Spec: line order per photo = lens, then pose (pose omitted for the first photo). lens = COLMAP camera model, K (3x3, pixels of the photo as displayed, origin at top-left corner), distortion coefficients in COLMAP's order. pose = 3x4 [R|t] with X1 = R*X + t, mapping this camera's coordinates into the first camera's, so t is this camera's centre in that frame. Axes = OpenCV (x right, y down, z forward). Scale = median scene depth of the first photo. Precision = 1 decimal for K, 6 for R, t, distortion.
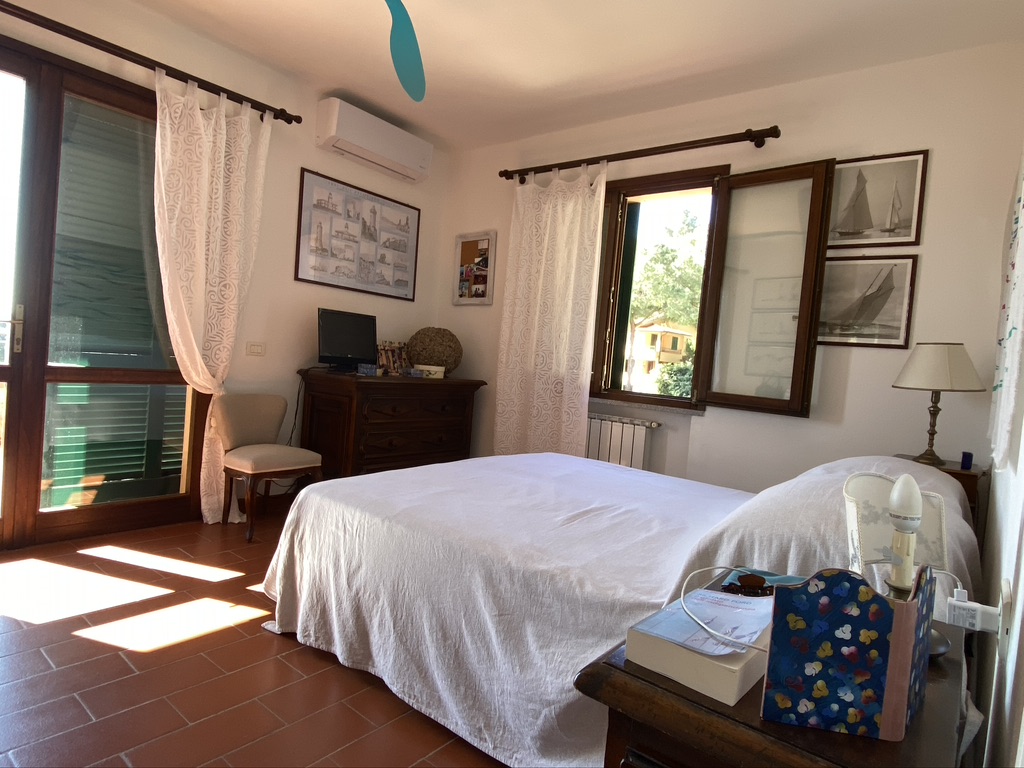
lens RADIAL K [[582.6, 0, 512.0], [0, 582.6, 384.0], [0, 0, 1]] dist [0.045340, -0.060303]
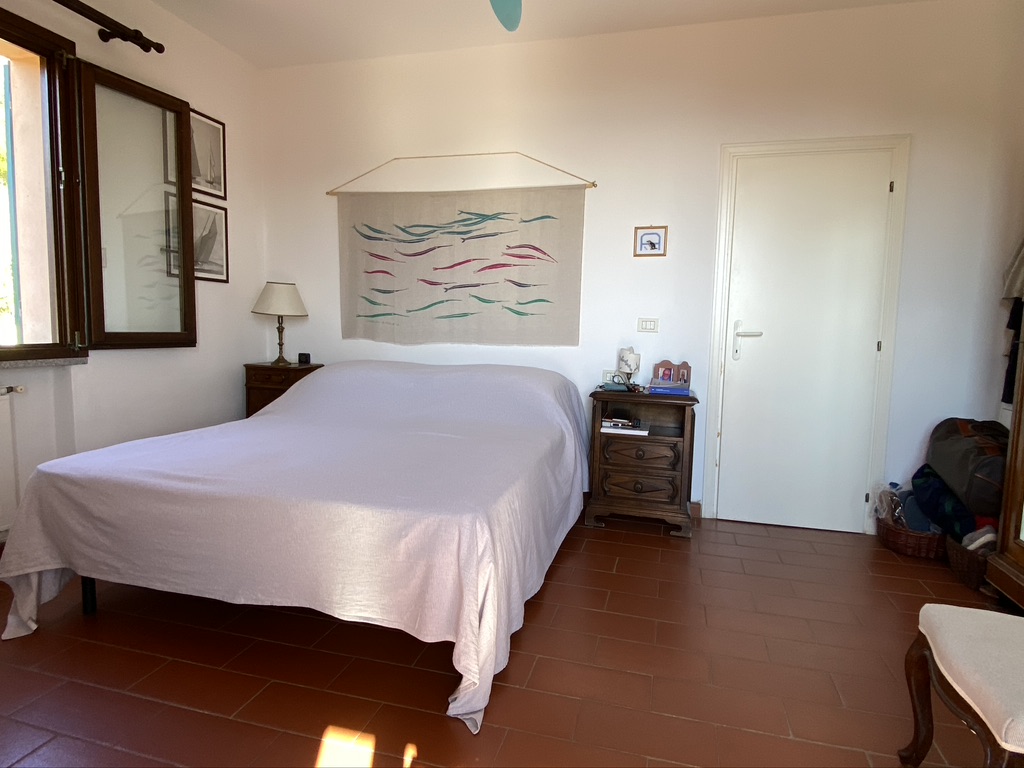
lens RADIAL K [[593.9, 0, 512.0], [0, 593.9, 384.0], [0, 0, 1]] dist [0.085699, -0.065627]
pose [[-0.380512, -0.177661, 0.907550, -0.623740], [-0.010875, 0.982165, 0.187708, -0.076114], [-0.924712, 0.061555, -0.375657, 0.727506]]
